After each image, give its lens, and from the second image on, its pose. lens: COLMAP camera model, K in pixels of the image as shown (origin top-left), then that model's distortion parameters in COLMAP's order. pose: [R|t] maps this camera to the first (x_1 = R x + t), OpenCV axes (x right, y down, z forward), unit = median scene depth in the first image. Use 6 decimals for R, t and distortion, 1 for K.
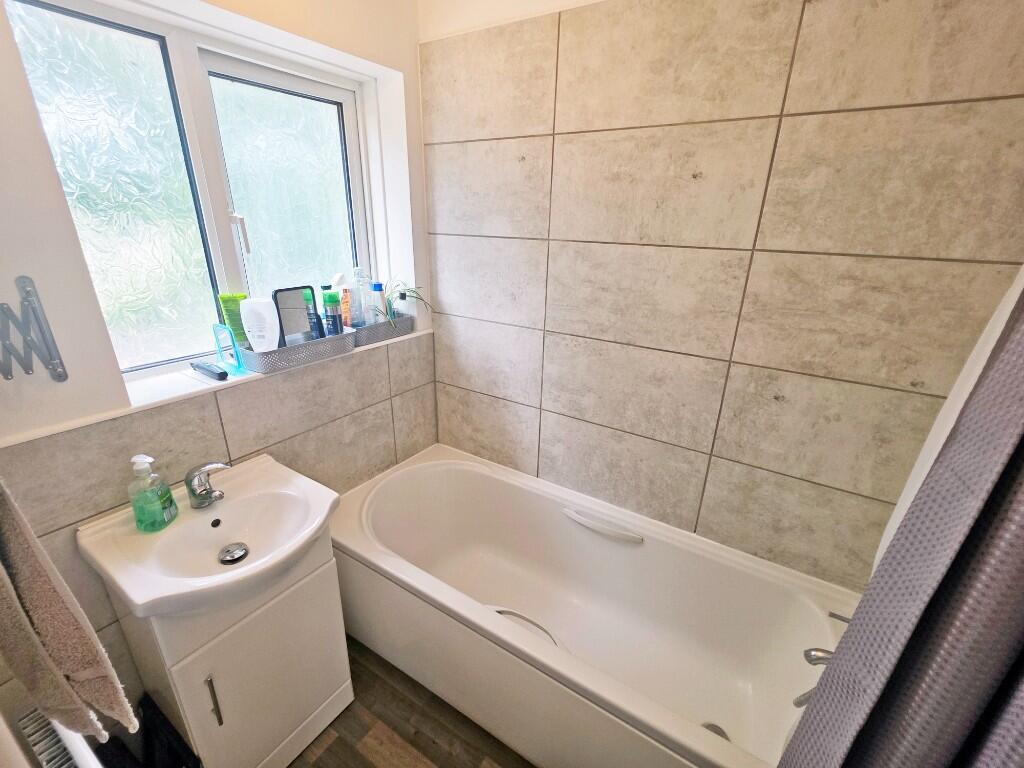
lens RADIAL K [[455.1, 0, 508.0], [0, 455.1, 388.5], [0, 0, 1]] dist [0.000337, 0.000454]
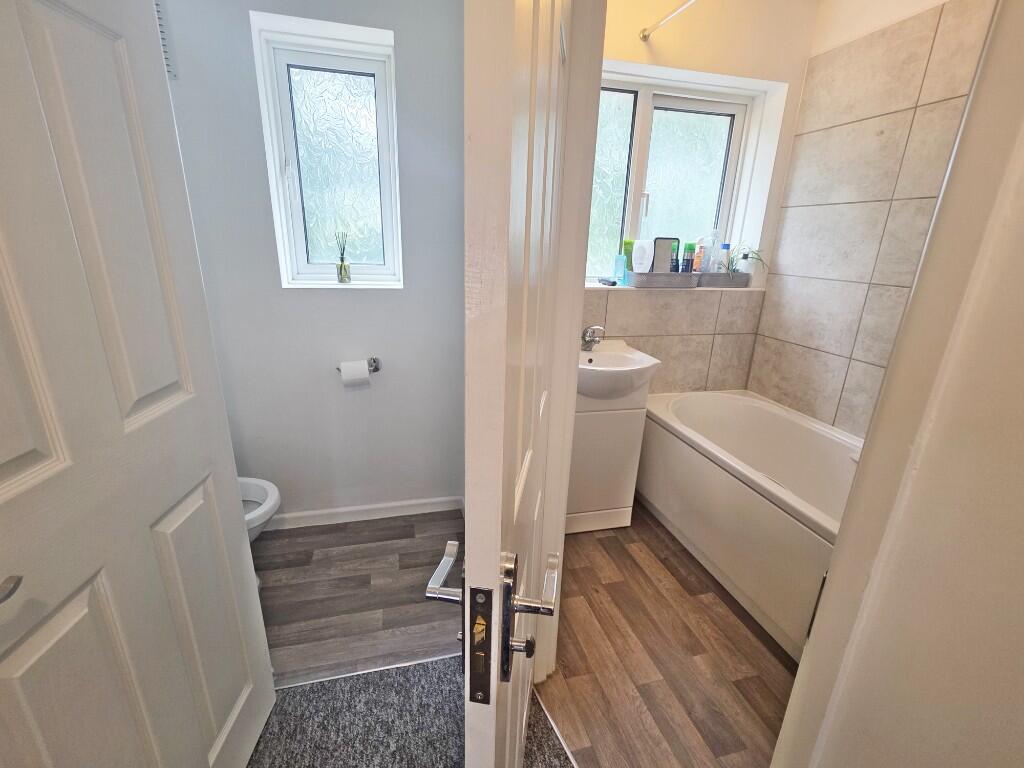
lens RADIAL K [[455.1, 0, 508.0], [0, 455.1, 388.5], [0, 0, 1]] dist [0.000337, 0.000454]
pose [[0.734182, 0.217593, -0.643141, 0.197105], [-0.255330, 0.966205, 0.035420, 0.302184], [0.629113, 0.138208, 0.764928, -0.375595]]
